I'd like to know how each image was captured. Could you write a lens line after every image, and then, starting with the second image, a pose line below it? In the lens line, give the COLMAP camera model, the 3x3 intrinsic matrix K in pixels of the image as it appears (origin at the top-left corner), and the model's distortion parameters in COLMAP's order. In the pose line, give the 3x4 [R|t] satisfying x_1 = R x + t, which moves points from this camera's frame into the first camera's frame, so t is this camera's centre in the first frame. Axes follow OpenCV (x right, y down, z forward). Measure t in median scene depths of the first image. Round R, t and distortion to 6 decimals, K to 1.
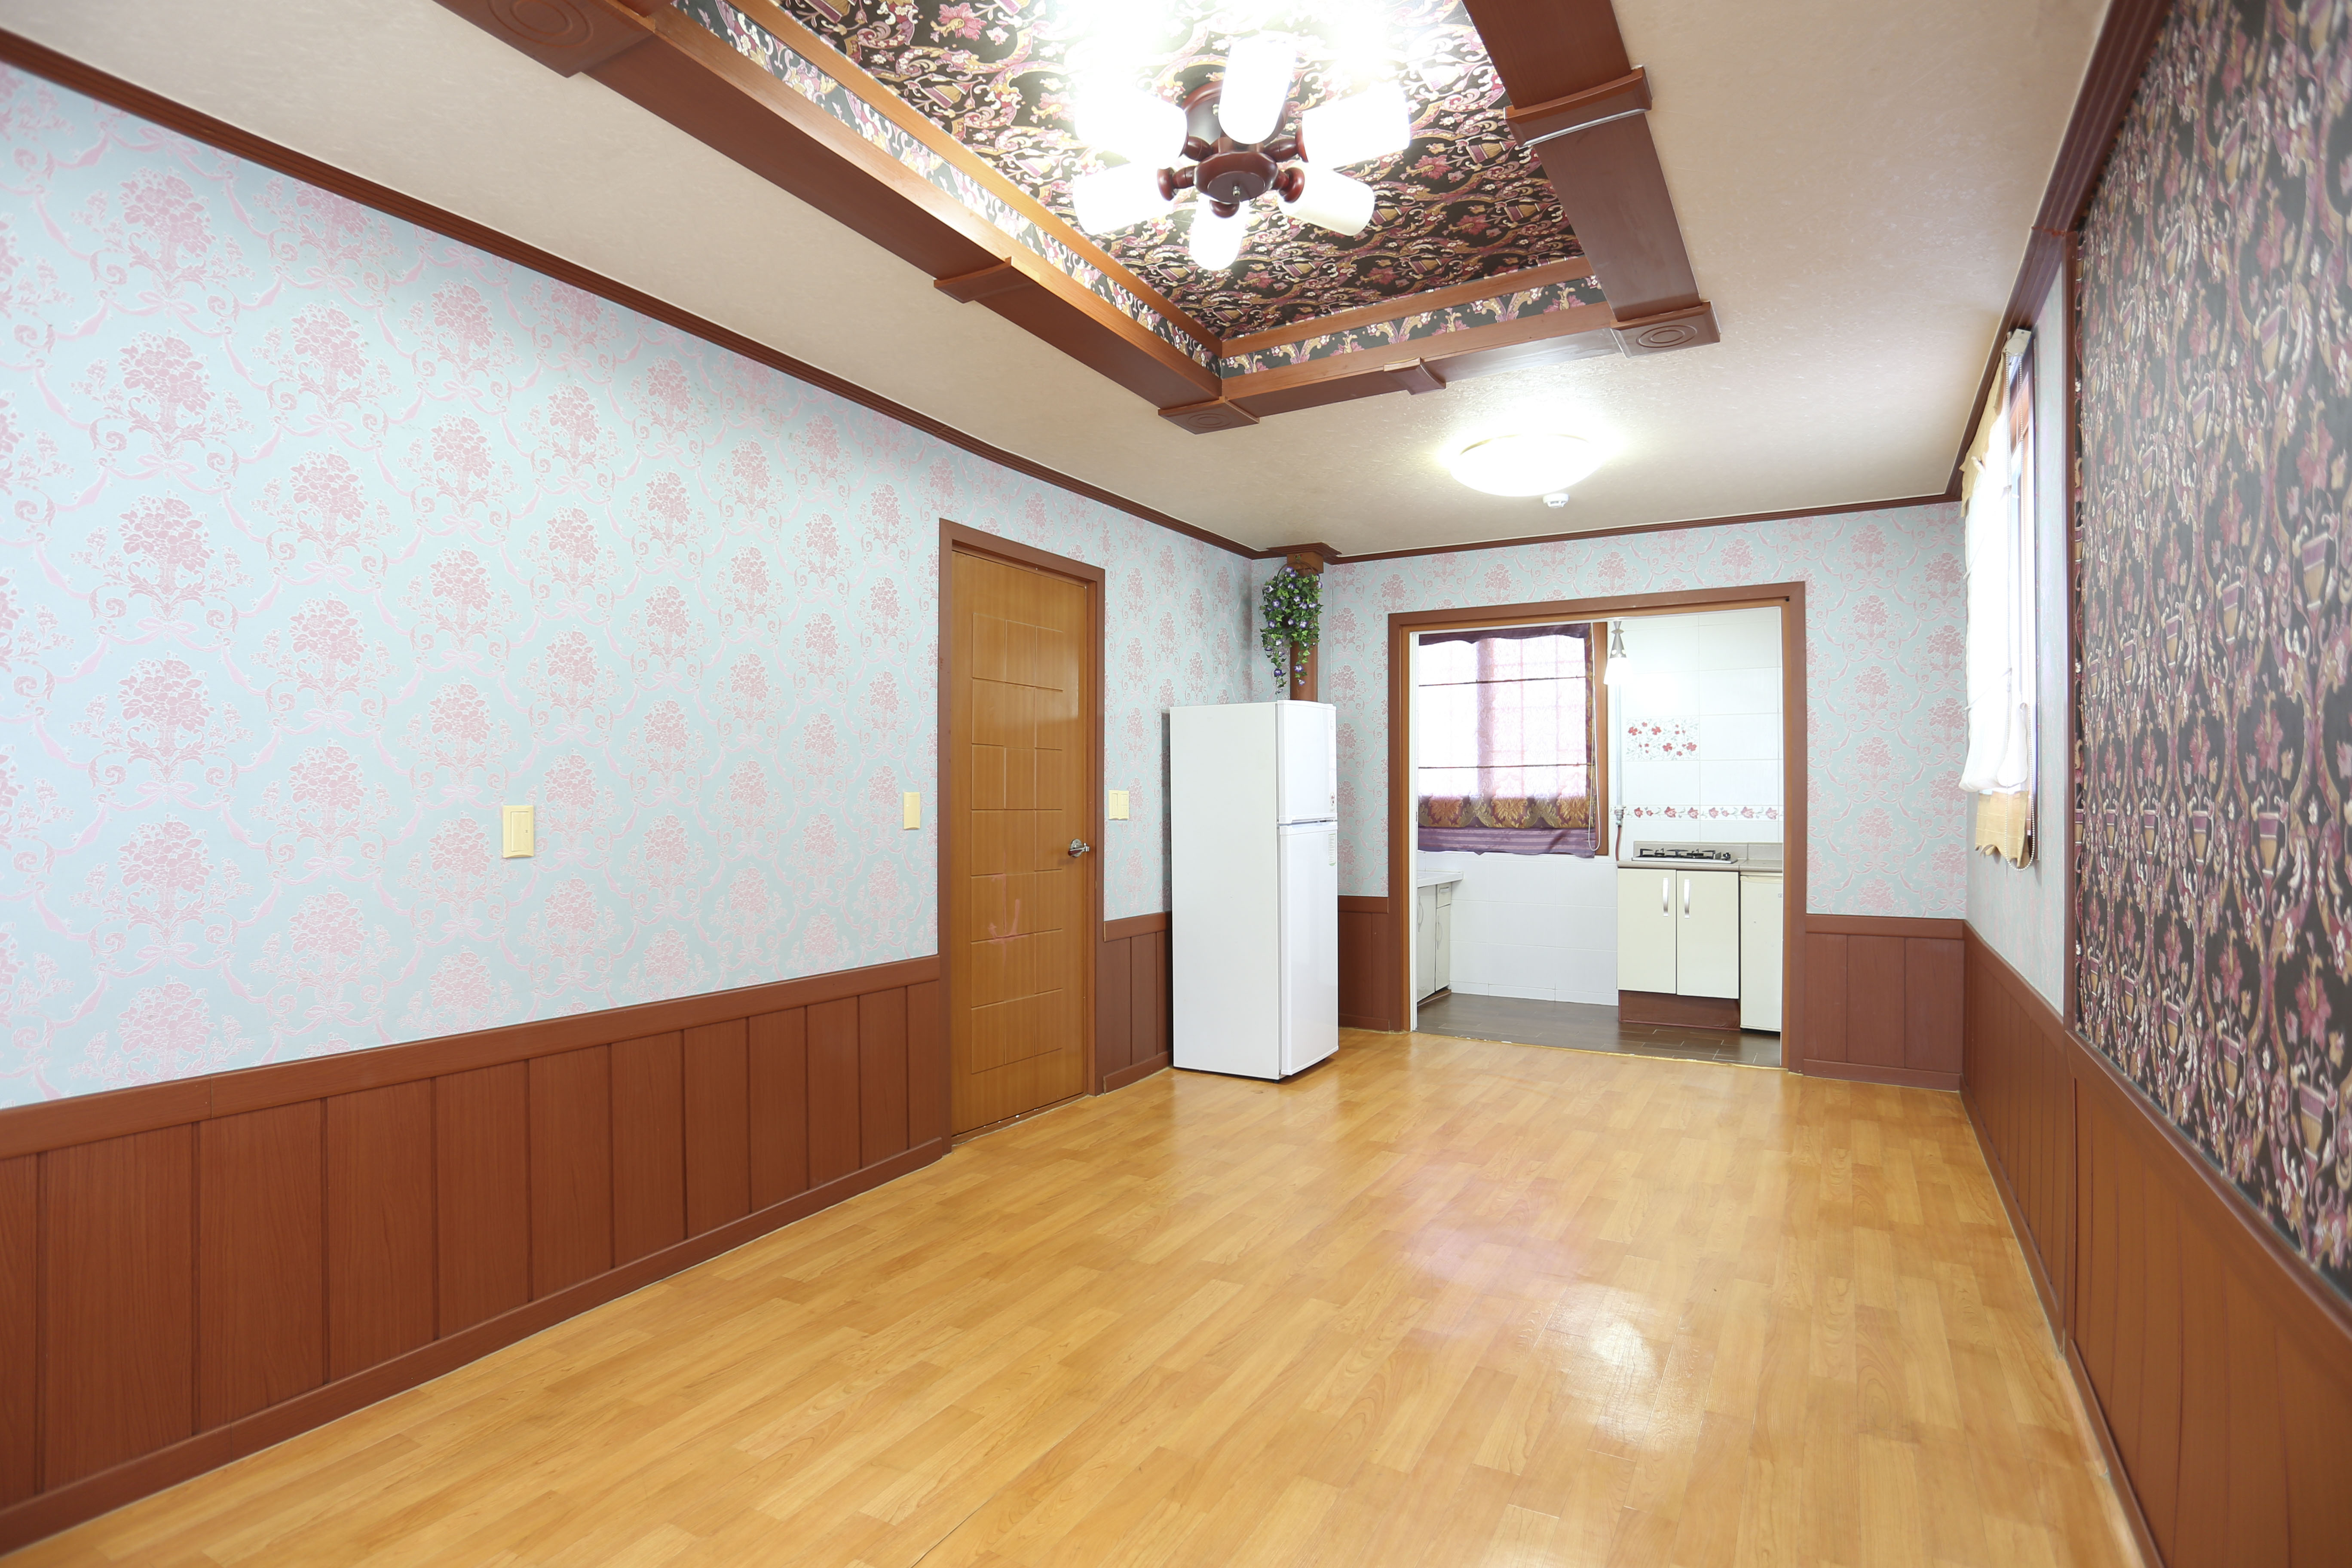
lens RADIAL K [[1178.3, 0, 1127.8], [0, 1178.3, 788.8], [0, 0, 1]] dist [-0.051525, 0.045622]
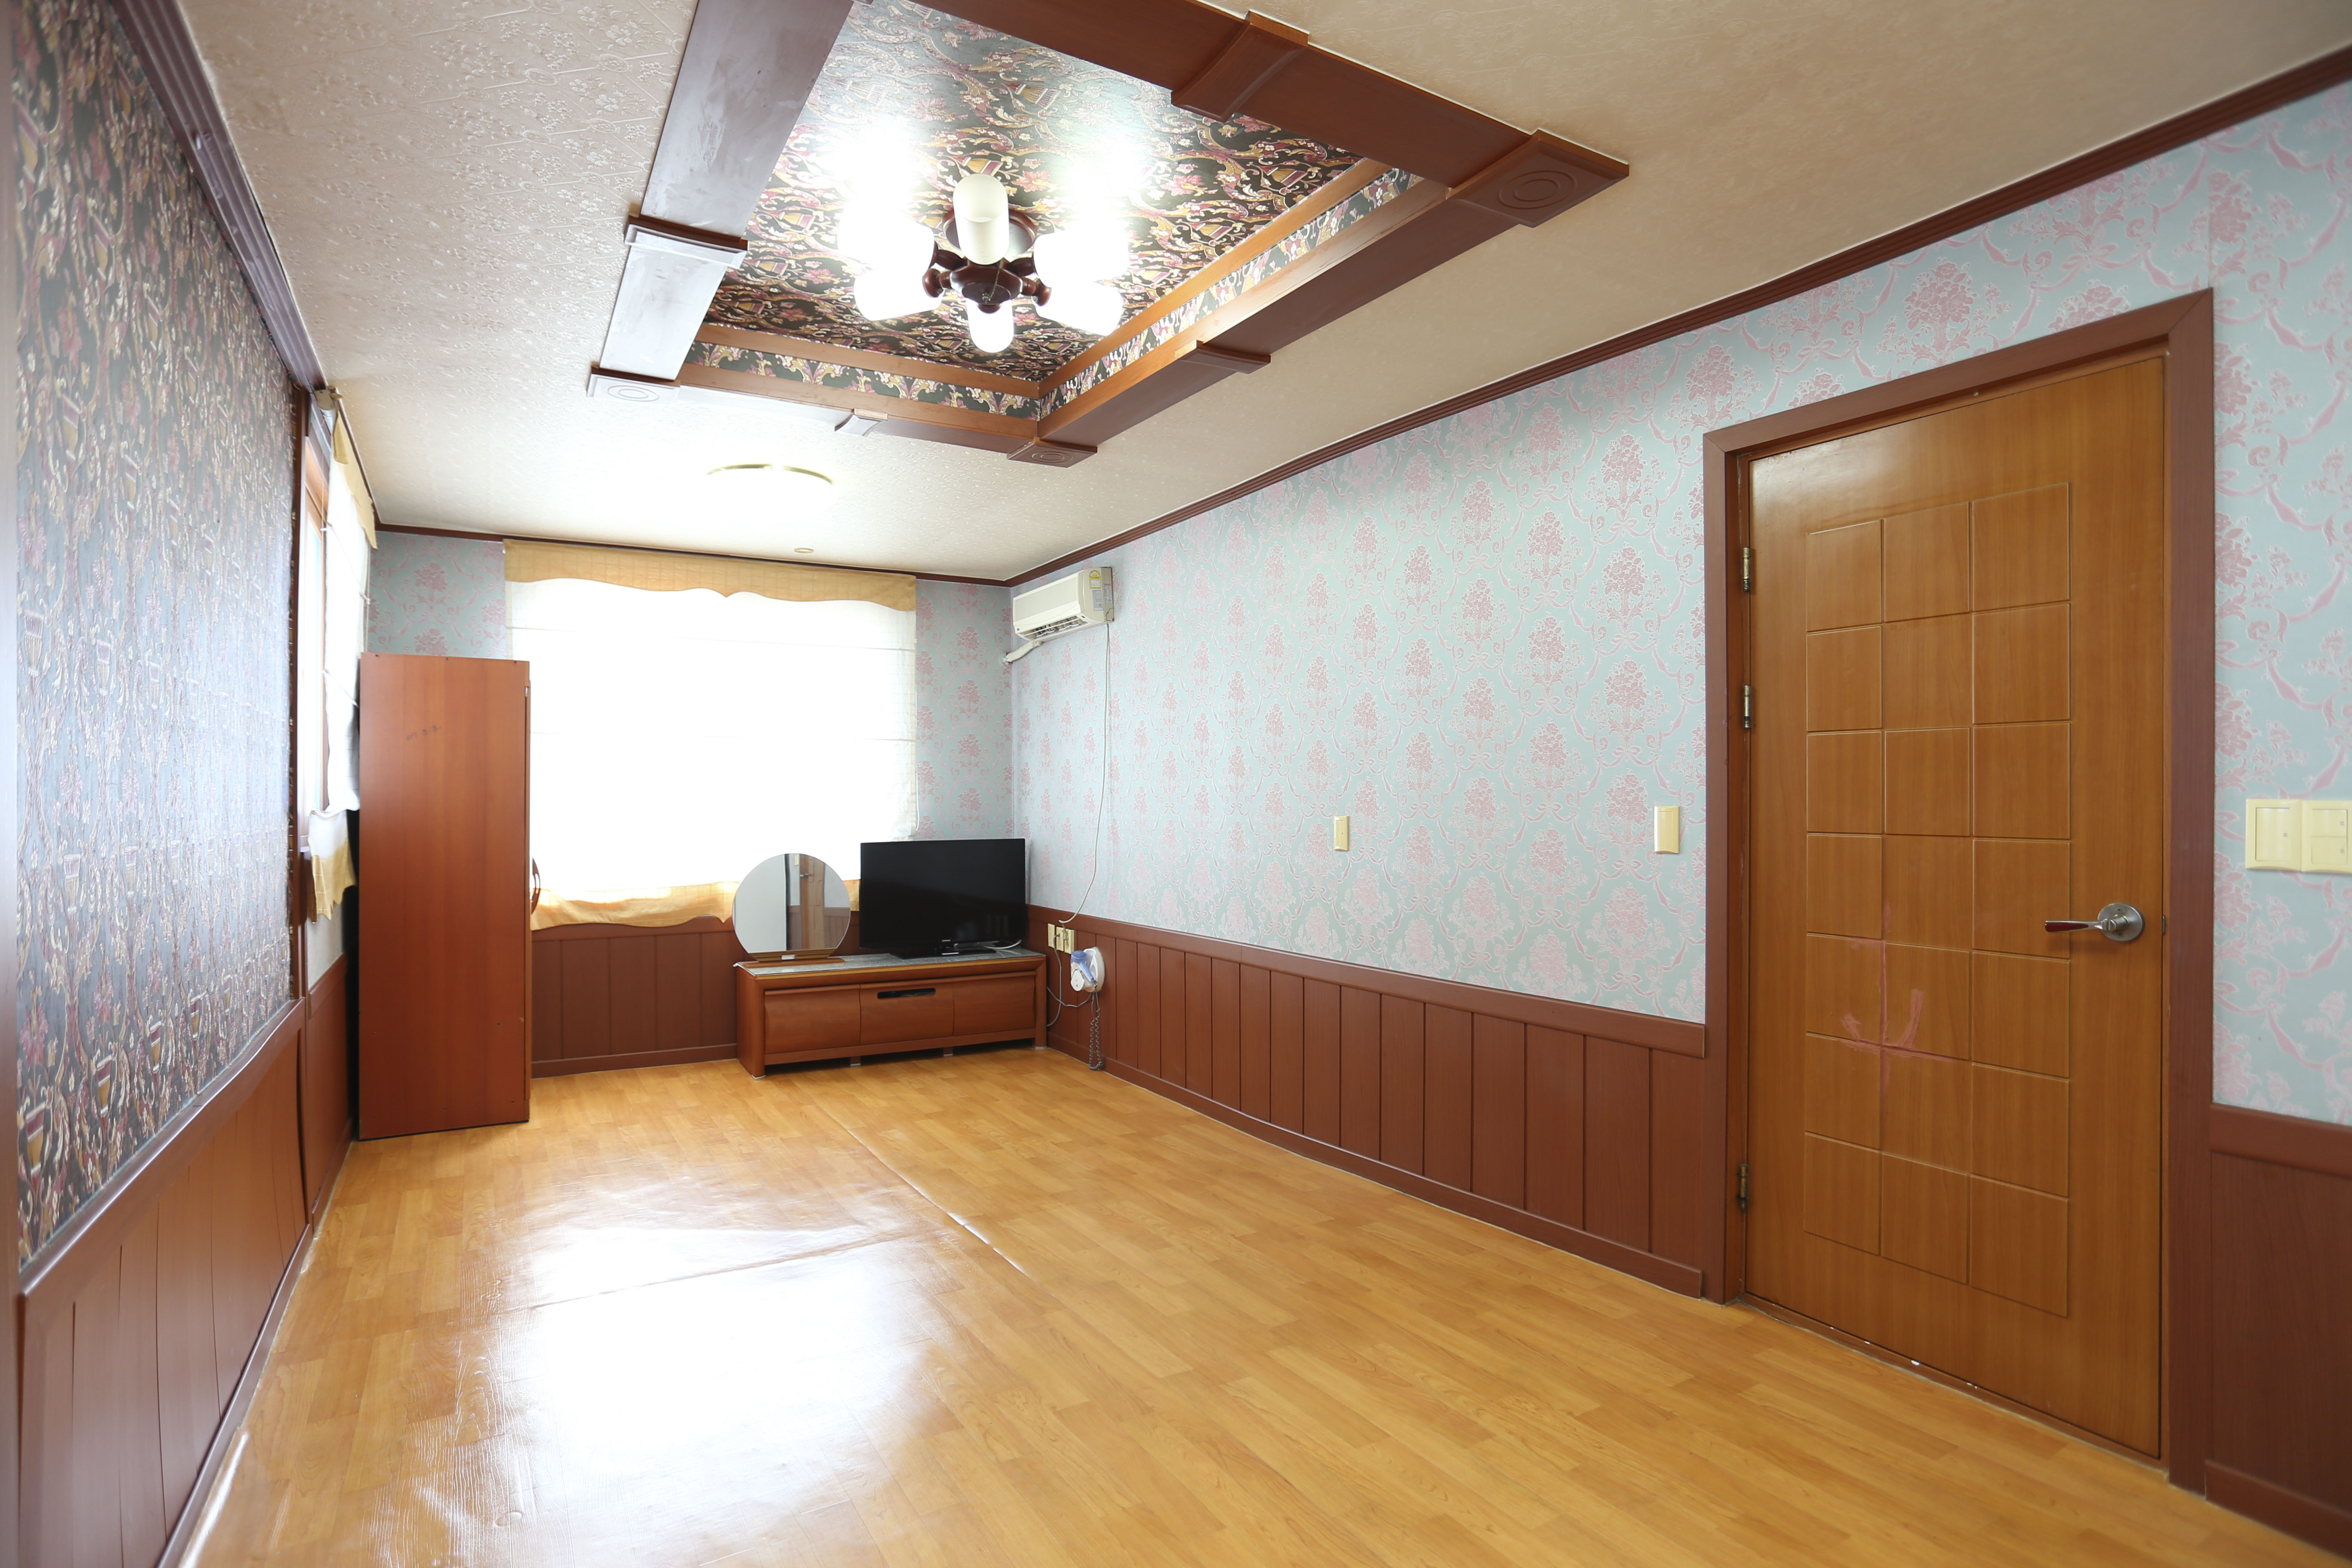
lens RADIAL K [[1142.2, 0, 1173.5], [0, 1142.2, 792.2], [0, 0, 1]] dist [-0.066467, 0.040398]
pose [[-0.441779, -0.003729, -0.897116, 0.747255], [0.013062, 0.999859, -0.010588, -0.003362], [0.897029, -0.016395, -0.441667, 1.218072]]
